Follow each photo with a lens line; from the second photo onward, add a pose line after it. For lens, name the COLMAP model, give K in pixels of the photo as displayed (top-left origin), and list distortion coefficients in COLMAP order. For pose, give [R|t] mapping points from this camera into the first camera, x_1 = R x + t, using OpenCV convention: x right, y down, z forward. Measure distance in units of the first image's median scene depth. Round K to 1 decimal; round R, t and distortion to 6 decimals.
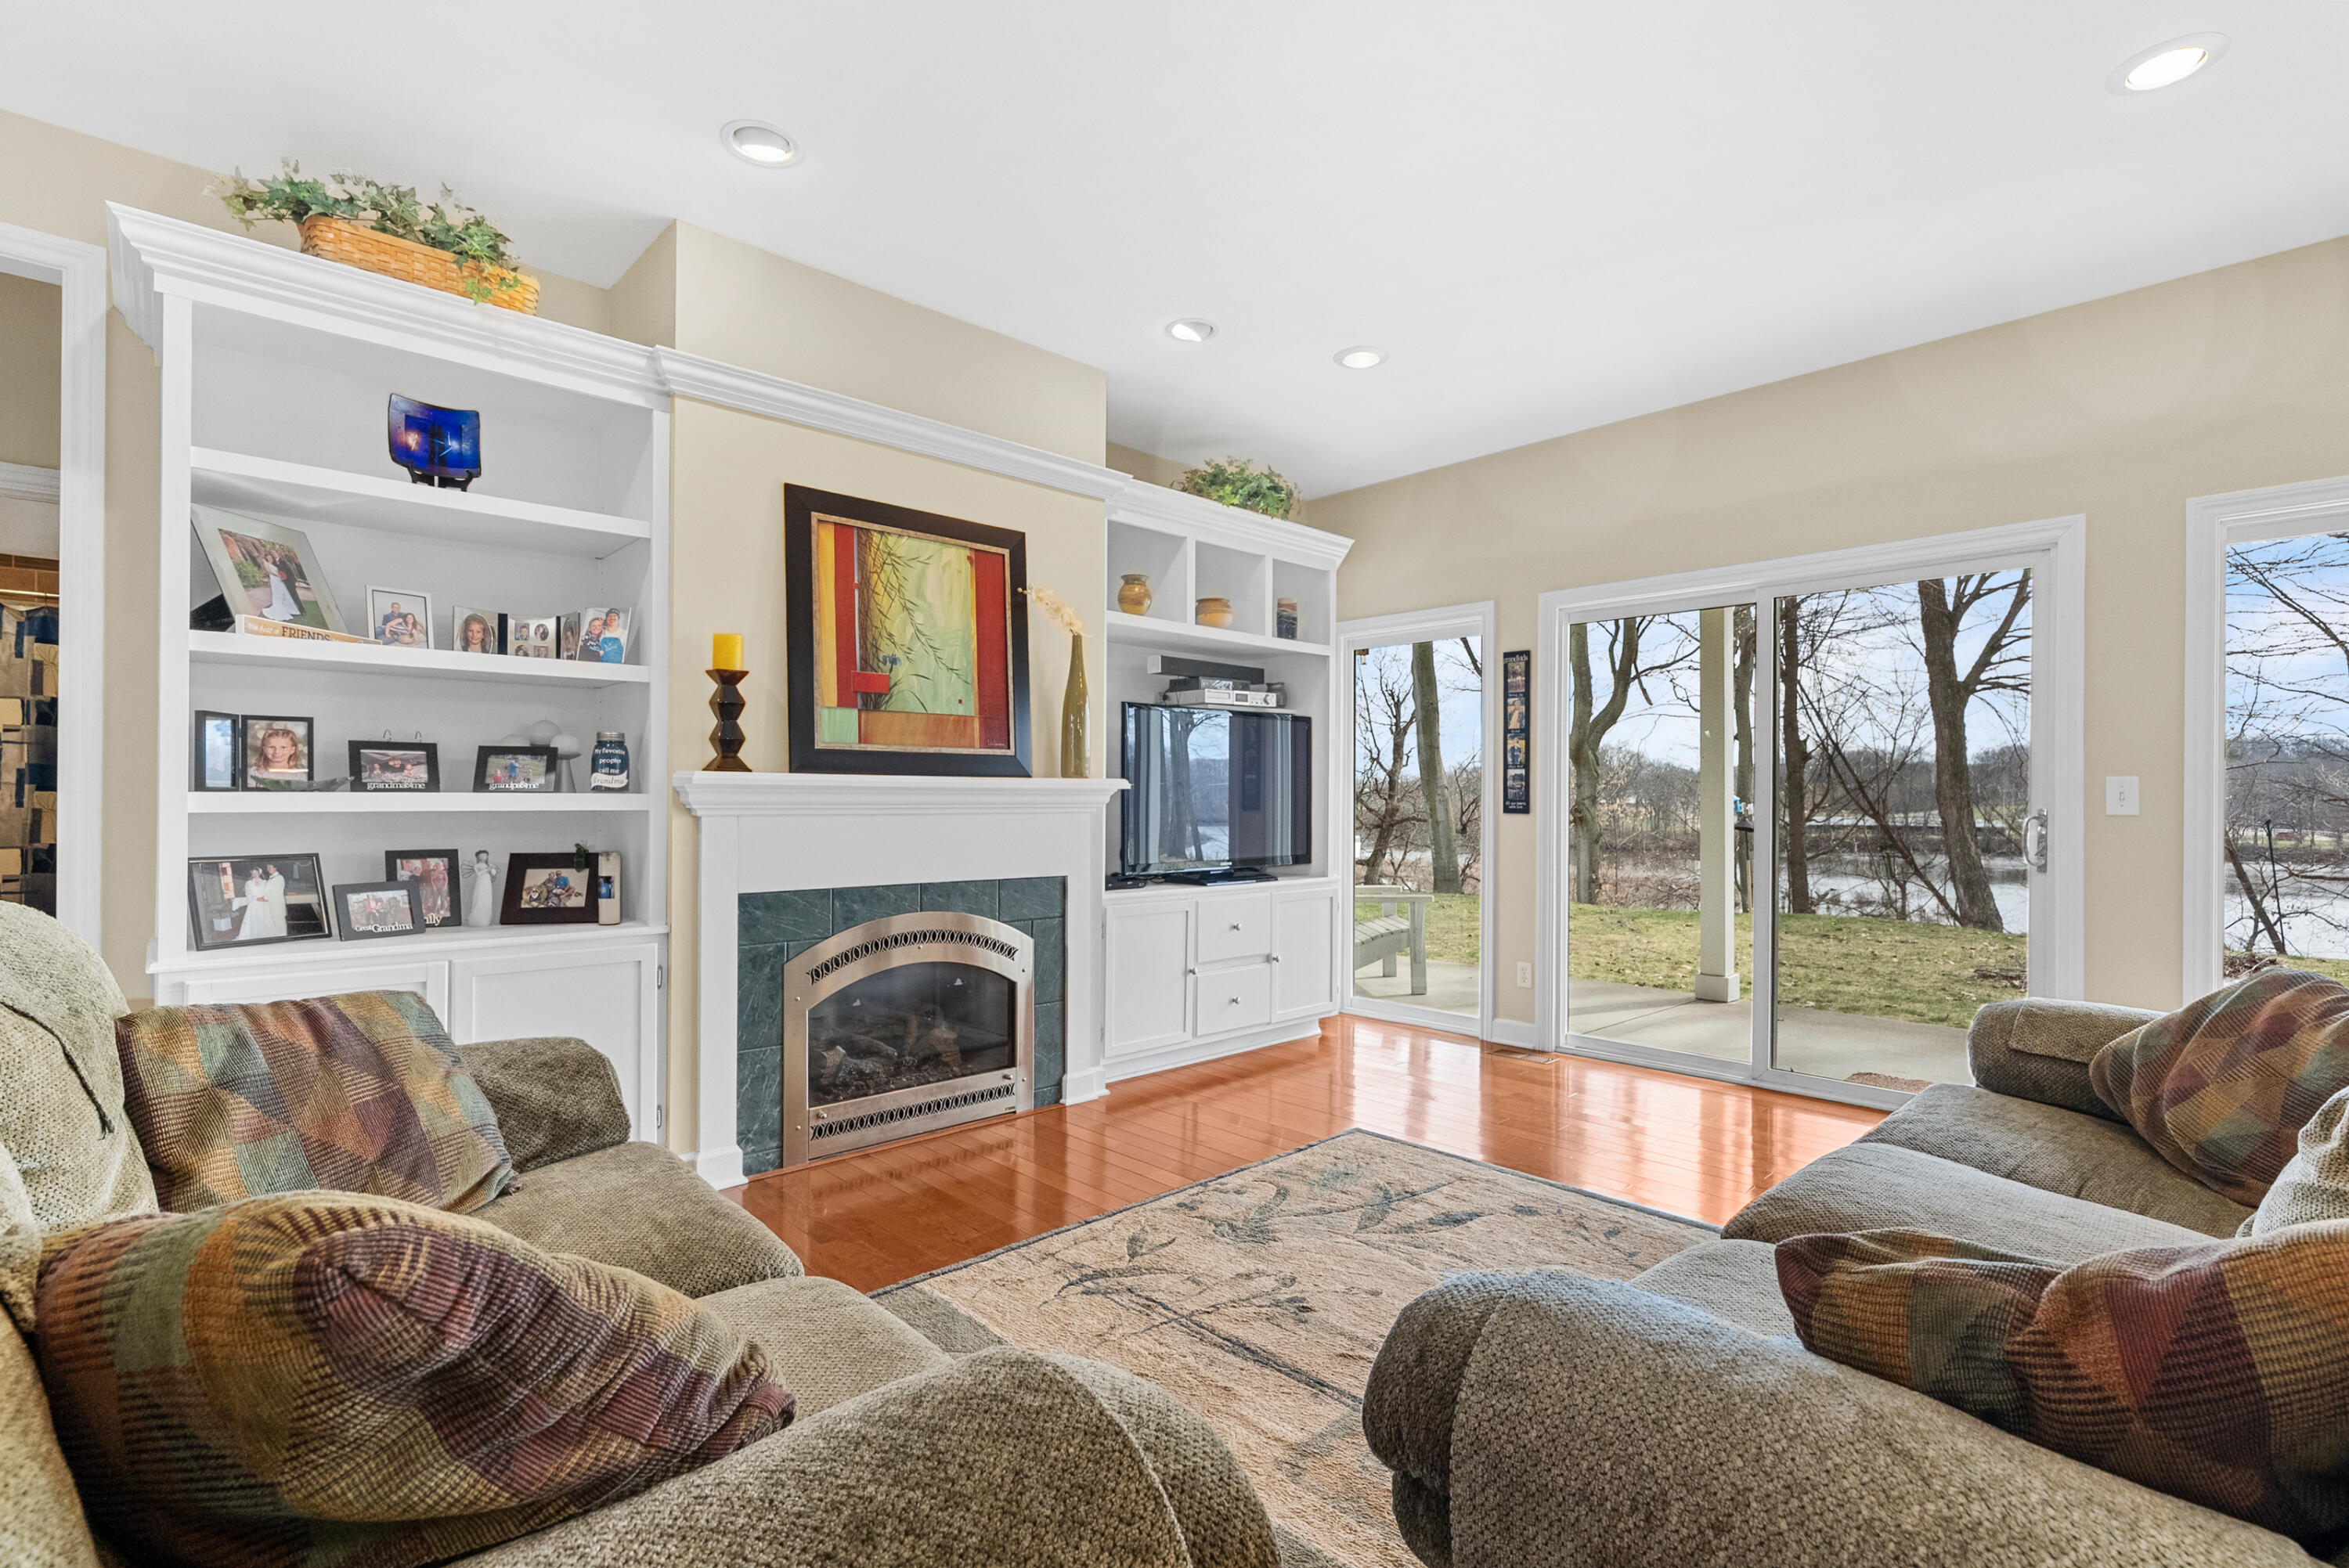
lens RADIAL K [[1075.8, 0, 1176.4], [0, 1075.8, 791.5], [0, 0, 1]] dist [-0.005719, 0.001859]
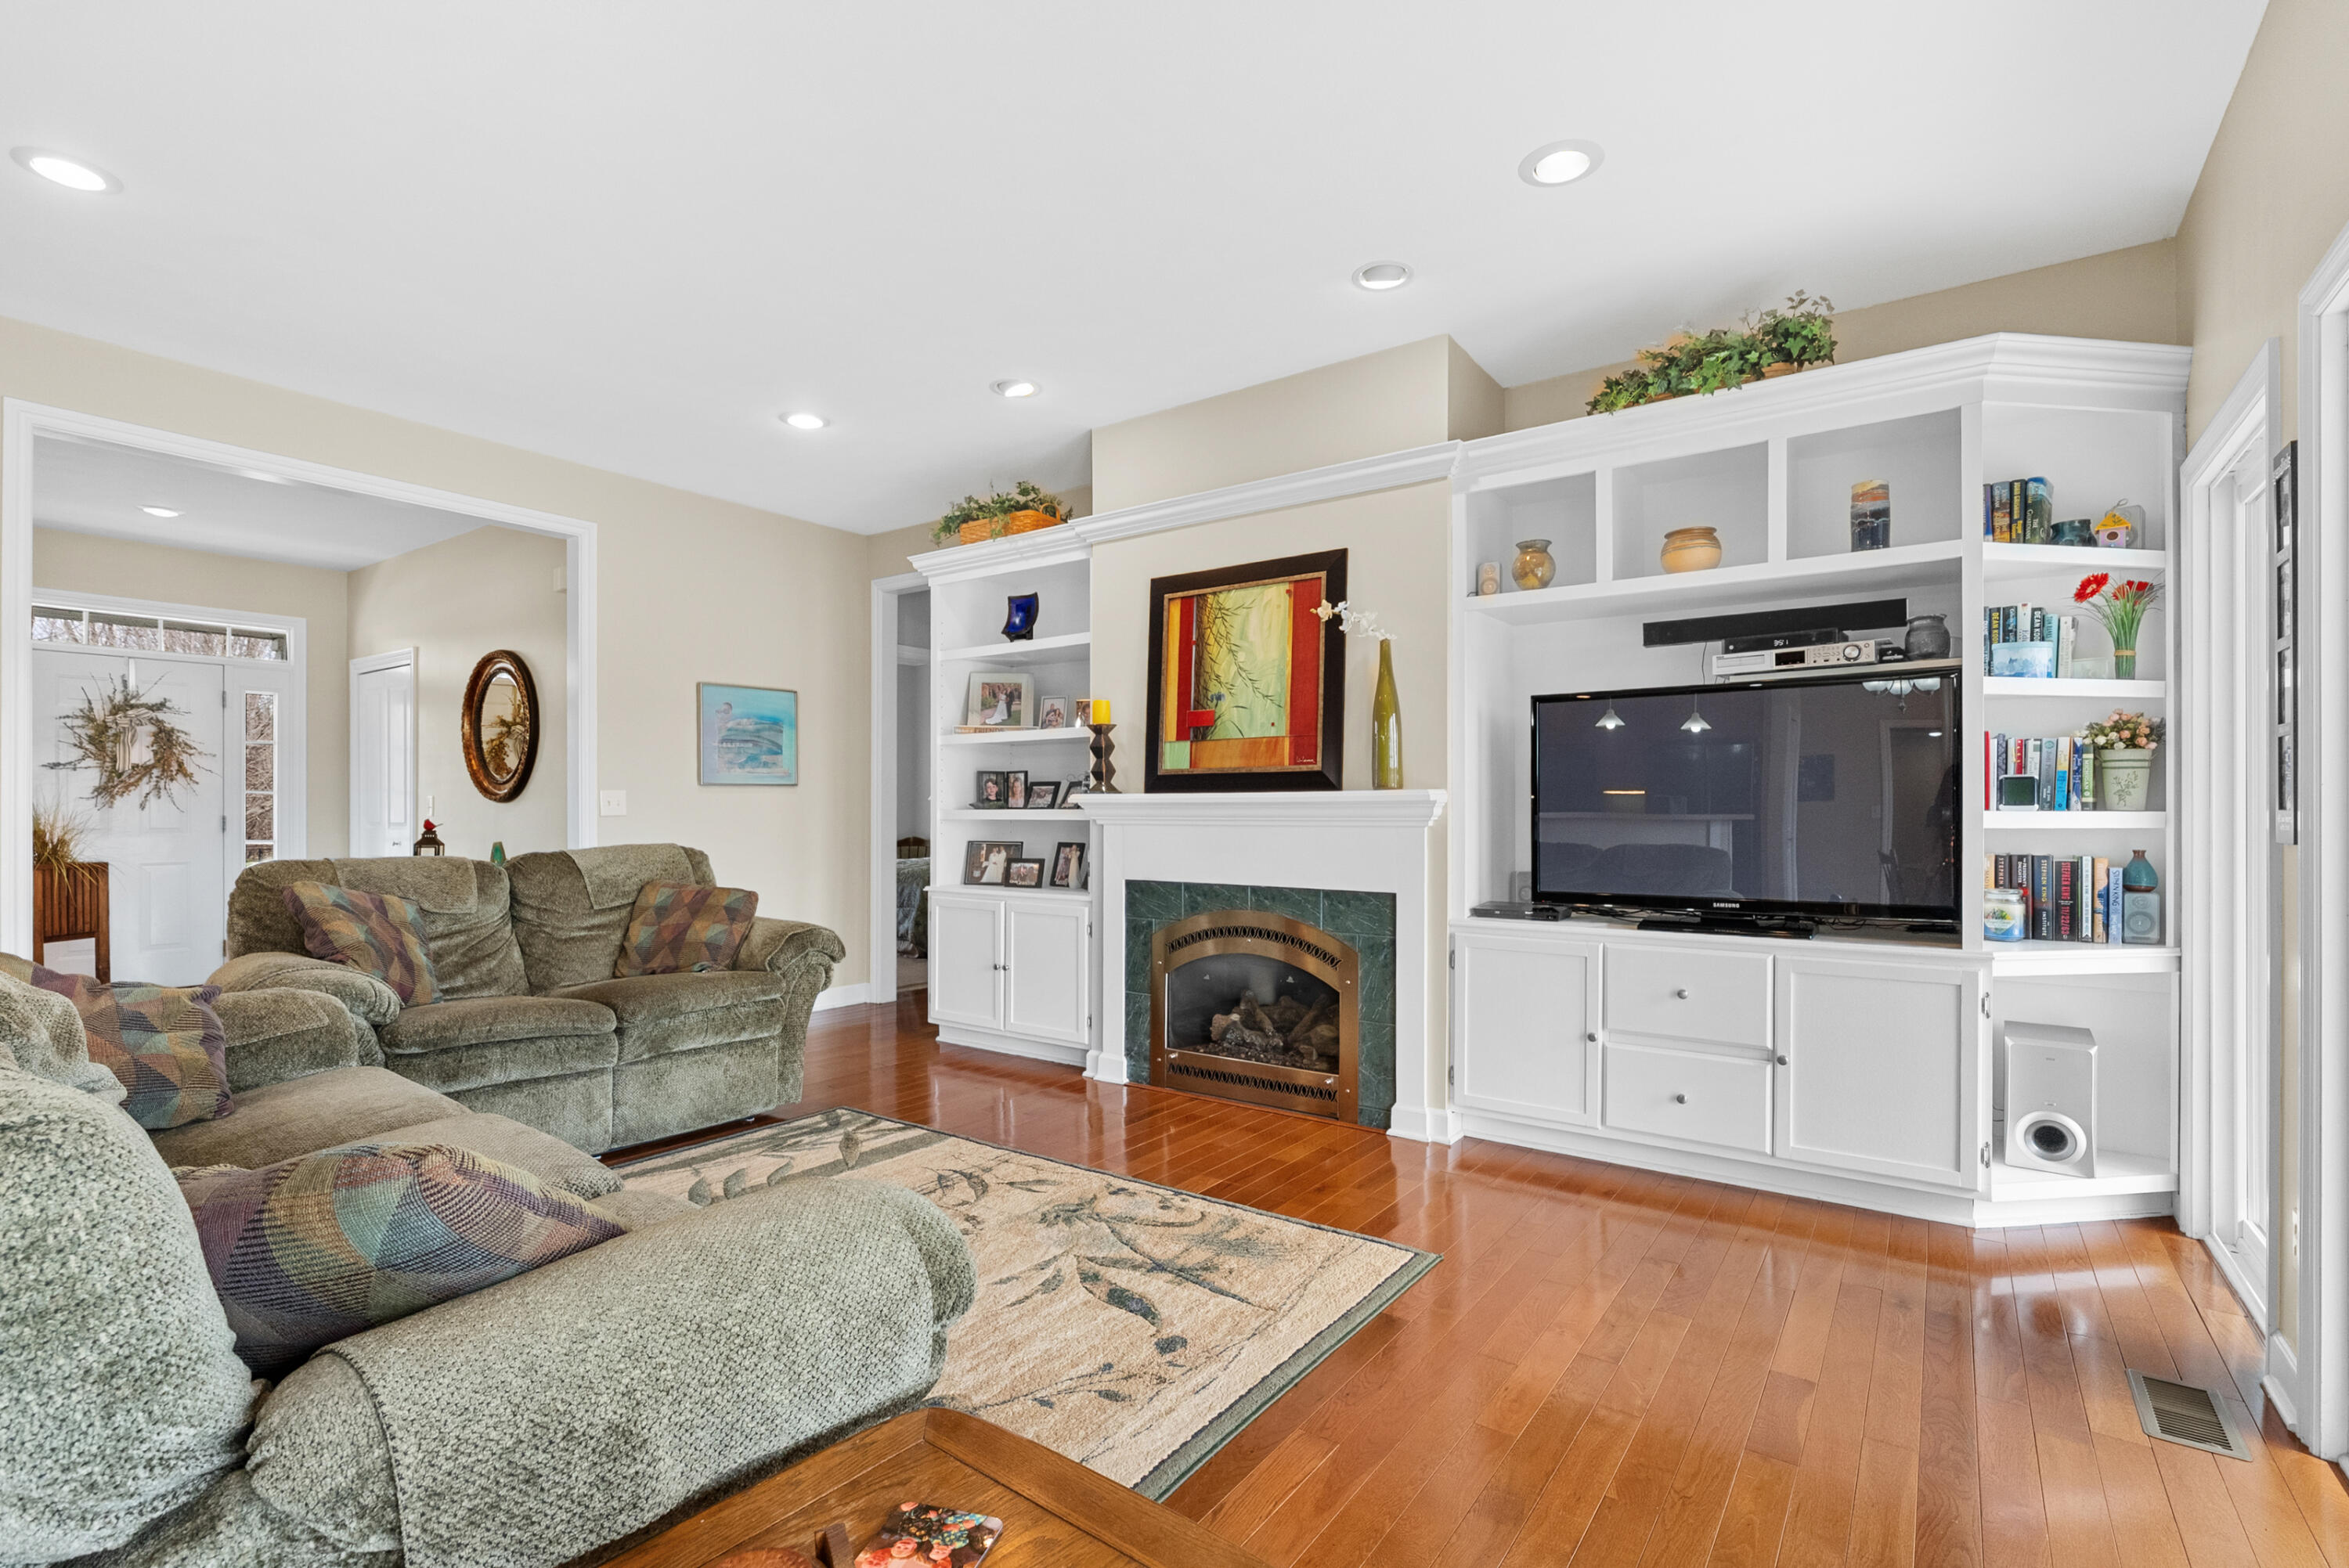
lens RADIAL K [[1075.8, 0, 1162.6], [0, 1075.8, 802.9], [0, 0, 1]] dist [-0.005719, 0.001859]
pose [[0.186500, -0.012861, -0.982371, 0.923152], [0.005336, 0.999913, -0.012077, 0.010859], [0.982440, -0.002989, 0.186553, 0.726048]]
